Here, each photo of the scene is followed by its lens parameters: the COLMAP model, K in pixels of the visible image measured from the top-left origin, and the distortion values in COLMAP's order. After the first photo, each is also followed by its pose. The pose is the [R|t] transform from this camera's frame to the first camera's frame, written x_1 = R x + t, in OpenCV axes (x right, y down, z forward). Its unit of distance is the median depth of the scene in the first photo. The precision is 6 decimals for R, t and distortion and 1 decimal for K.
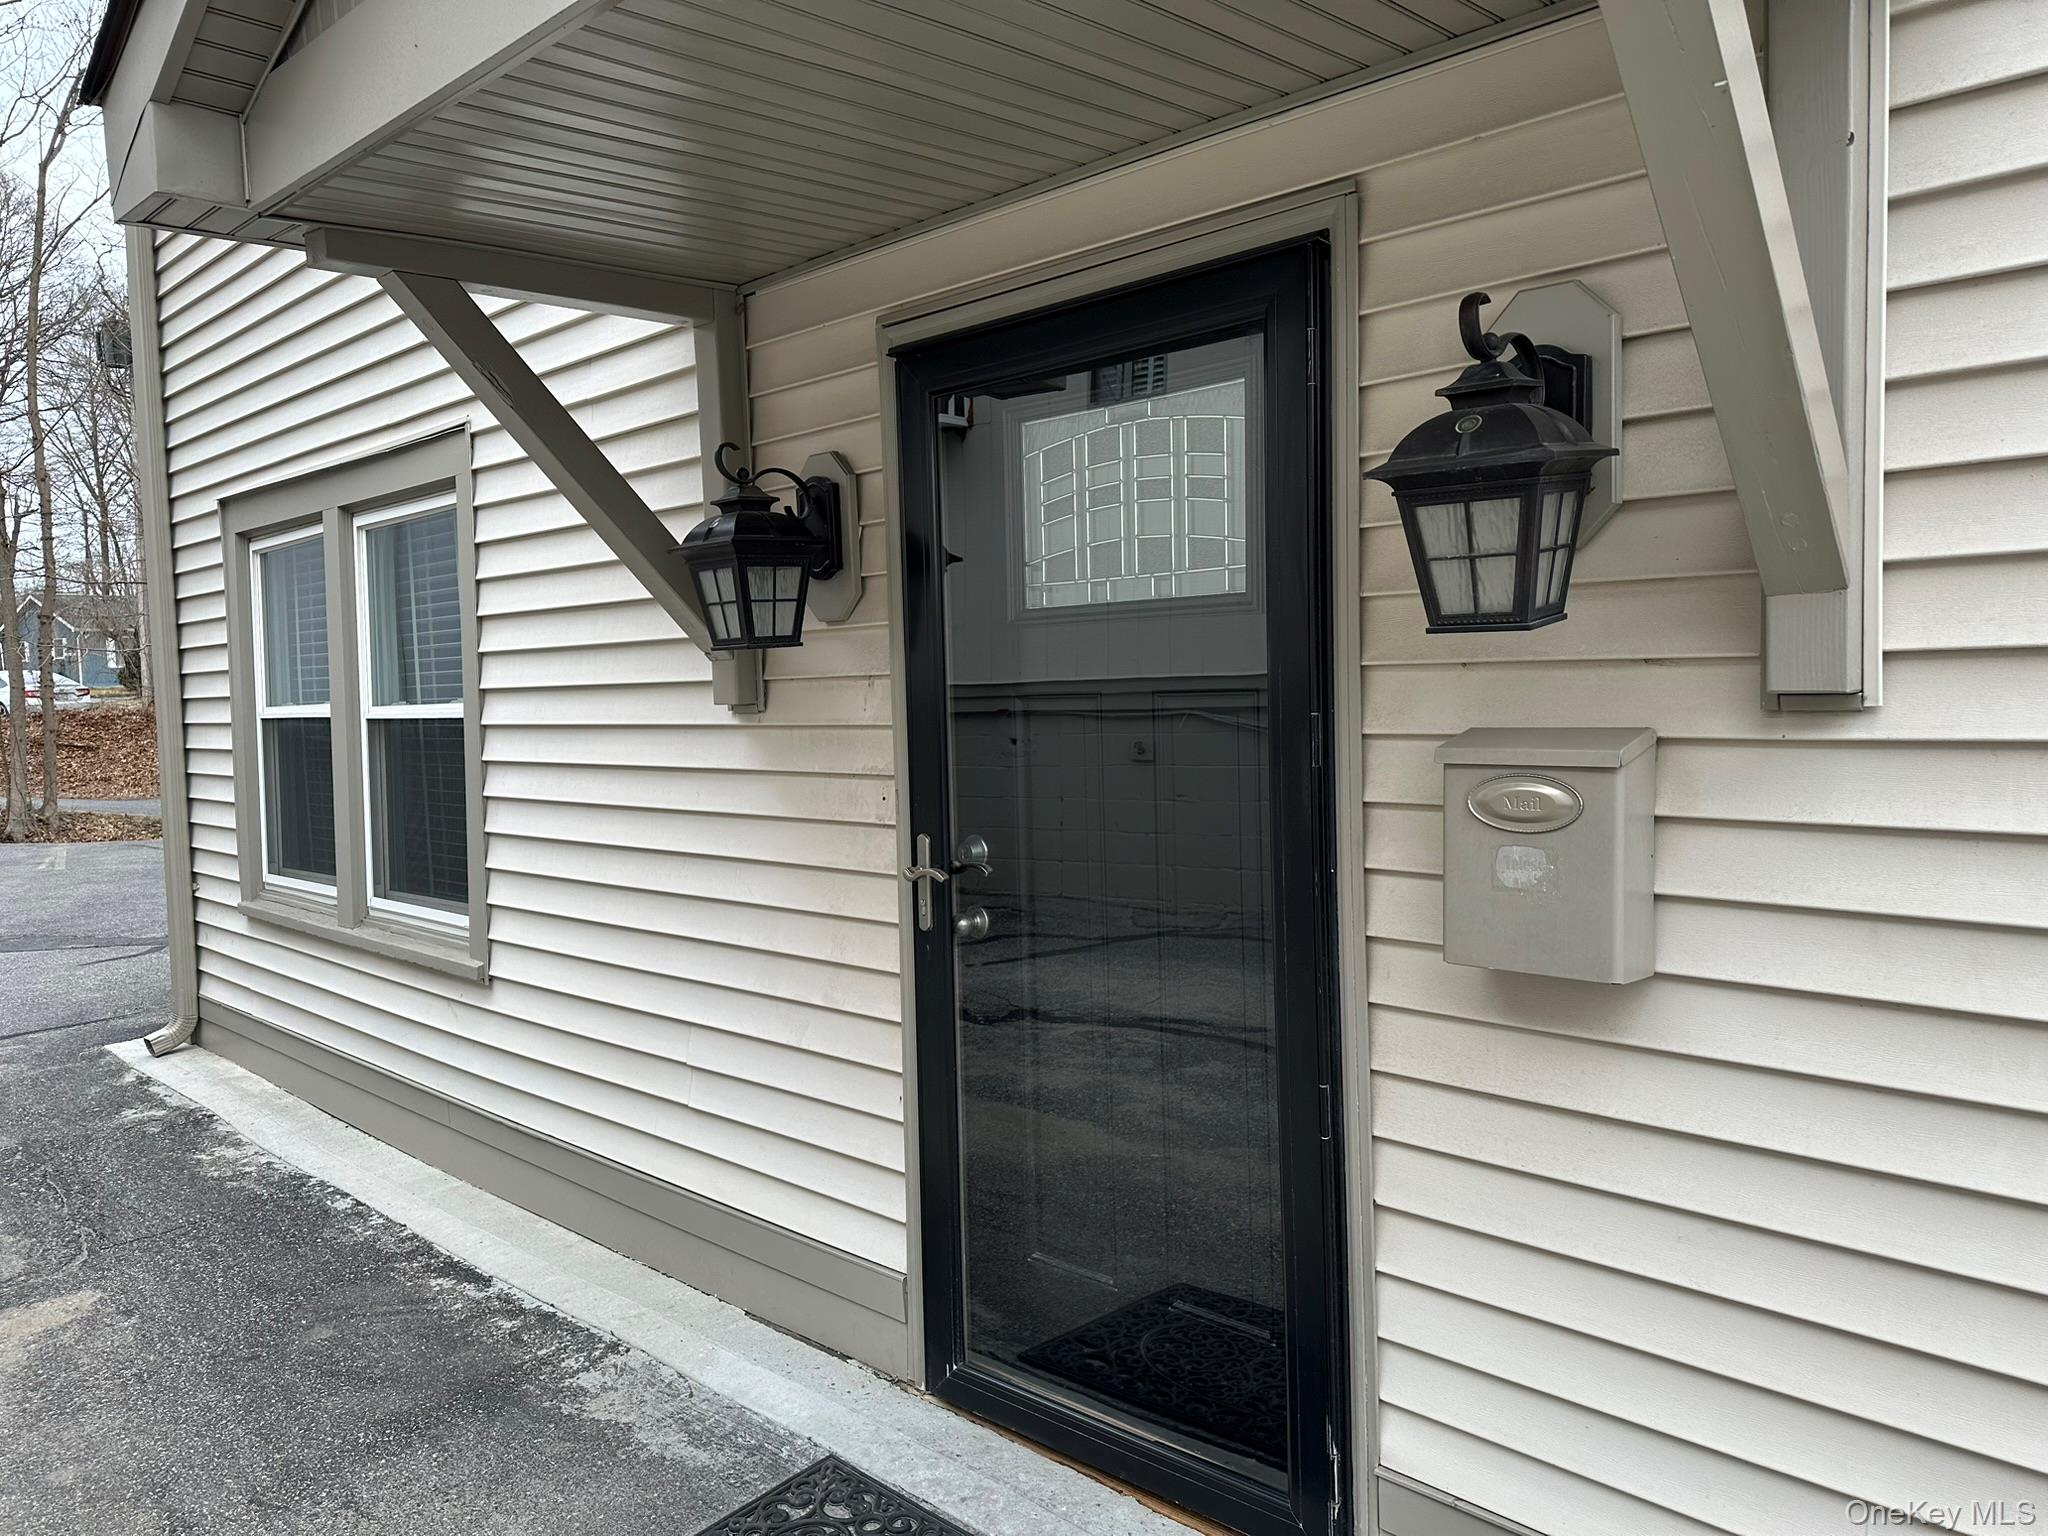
lens RADIAL K [[1440.0, 0, 1025.9], [0, 1440.0, 777.0], [0, 0, 1]] dist [0.088036, -0.117542]
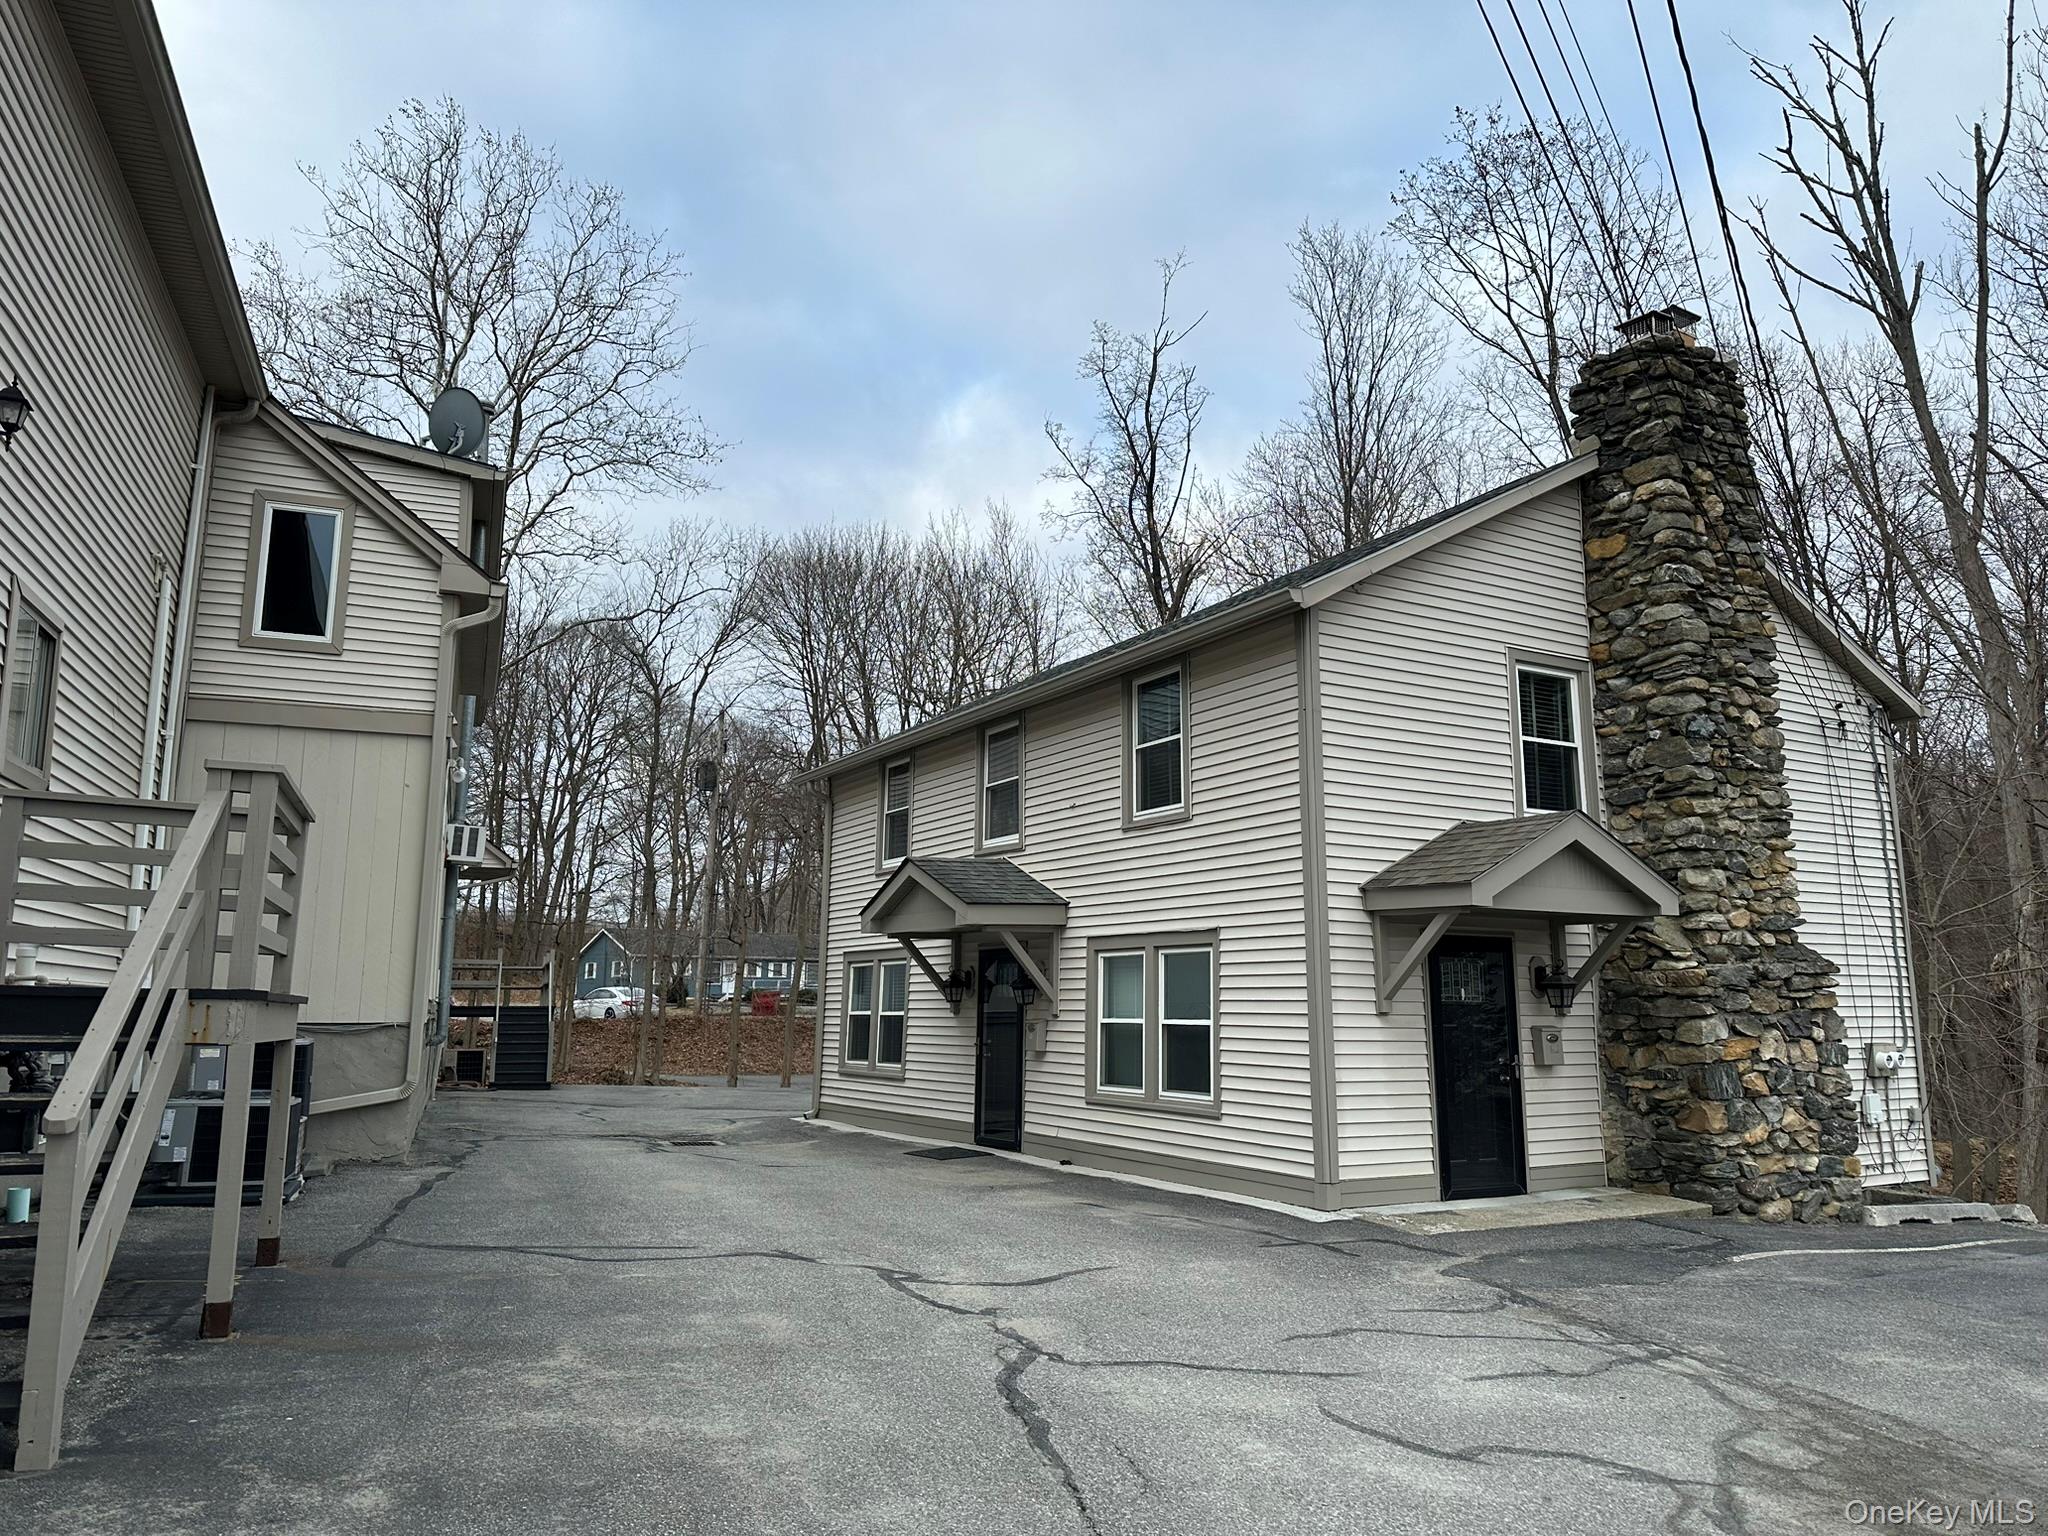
lens RADIAL K [[1447.6, 0, 1024.0], [0, 1447.6, 768.0], [0, 0, 1]] dist [0.123631, -0.000515]
pose [[0.959669, -0.003637, -0.281108, 1.419548], [-0.062547, 0.972093, -0.226106, 0.242866], [0.274086, 0.234569, 0.932660, -3.757120]]
